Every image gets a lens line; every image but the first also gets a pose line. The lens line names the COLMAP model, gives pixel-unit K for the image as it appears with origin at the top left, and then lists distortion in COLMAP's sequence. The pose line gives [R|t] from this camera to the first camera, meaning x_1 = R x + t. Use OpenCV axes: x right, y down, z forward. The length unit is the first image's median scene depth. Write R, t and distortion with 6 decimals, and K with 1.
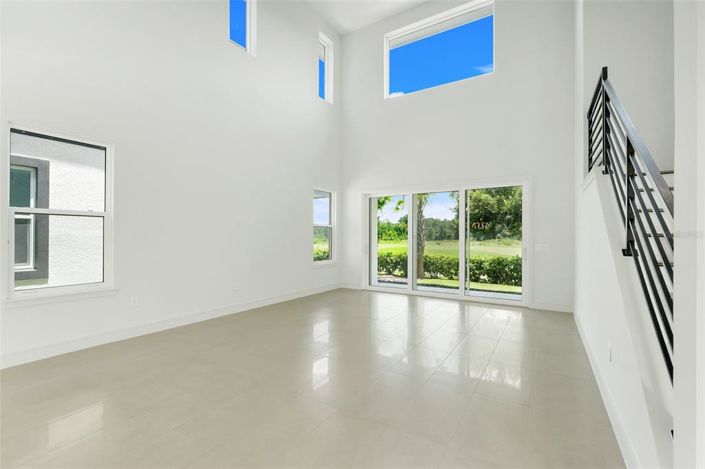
lens RADIAL K [[313.1, 0, 351.4], [0, 313.1, 235.8], [0, 0, 1]] dist [-0.028678, 0.000169]
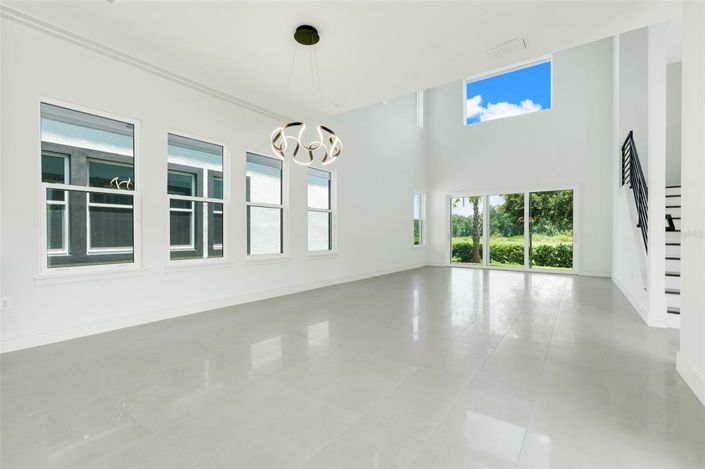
lens RADIAL K [[328.9, 0, 353.1], [0, 328.9, 232.1], [0, 0, 1]] dist [0.001117, 0.000076]
pose [[0.999546, 0.003411, -0.029922, -0.325588], [-0.003482, 0.999991, -0.002318, 0.031485], [0.029914, 0.002421, 0.999550, -0.427159]]
